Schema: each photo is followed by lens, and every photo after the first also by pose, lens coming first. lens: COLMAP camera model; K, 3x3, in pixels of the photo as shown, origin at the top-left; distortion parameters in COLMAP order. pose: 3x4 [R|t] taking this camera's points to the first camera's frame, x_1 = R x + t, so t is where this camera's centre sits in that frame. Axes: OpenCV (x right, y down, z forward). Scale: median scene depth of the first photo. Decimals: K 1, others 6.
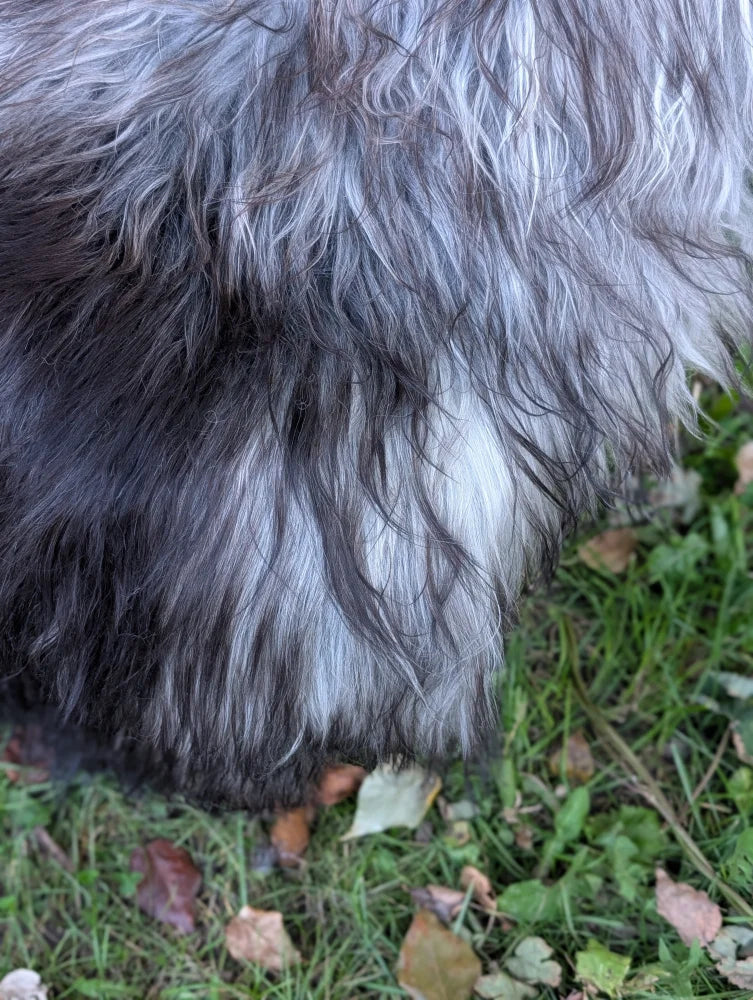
lens RADIAL K [[1457.0, 0, 356.6], [0, 1457.0, 502.0], [0, 0, 1]] dist [0.252575, -0.964138]
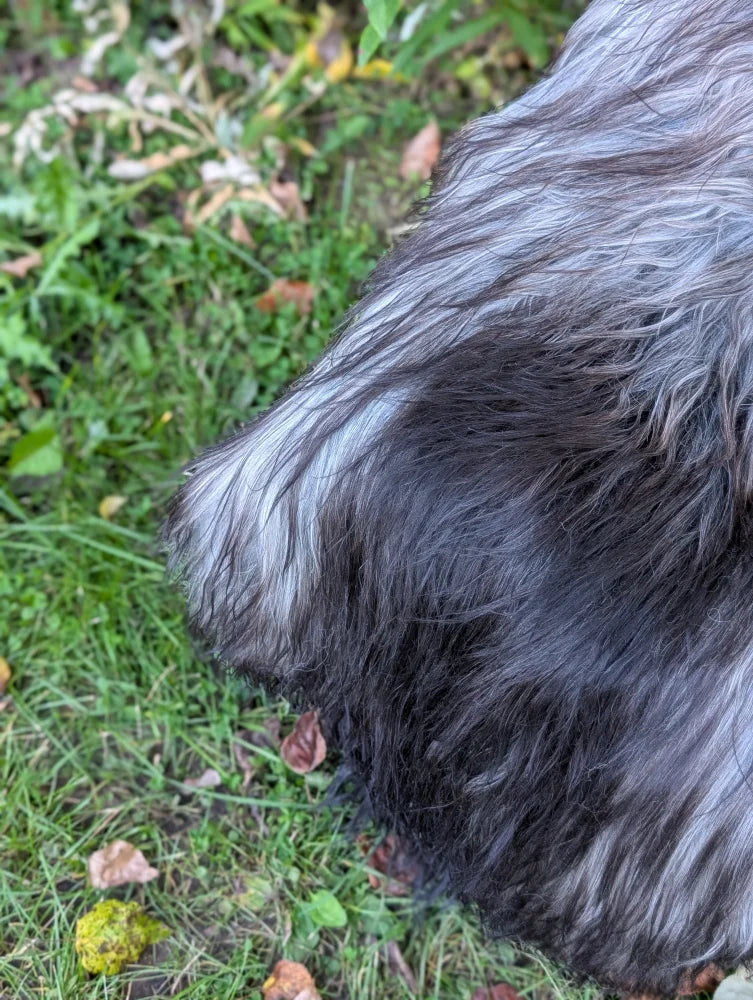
lens RADIAL K [[1457.0, 0, 356.6], [0, 1457.0, 502.0], [0, 0, 1]] dist [0.252575, -0.964138]
pose [[0.964872, 0.206079, -0.162950, -0.172789], [-0.214933, 0.975869, -0.038517, -0.038591], [0.151080, 0.072187, 0.985882, -0.035235]]
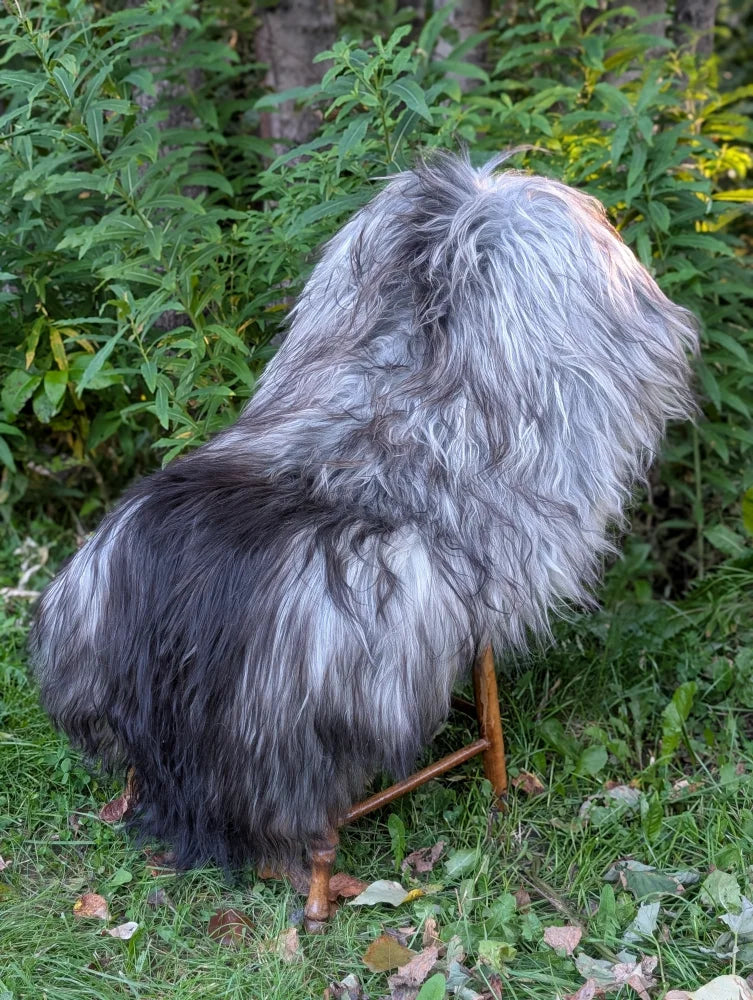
lens RADIAL K [[1457.0, 0, 356.6], [0, 1457.0, 502.0], [0, 0, 1]] dist [0.252575, -0.964138]
pose [[0.975414, 0.012750, -0.220012, 0.429566], [-0.152923, 0.758020, -0.634051, 1.150946], [0.158689, 0.652107, 0.741333, -0.509761]]
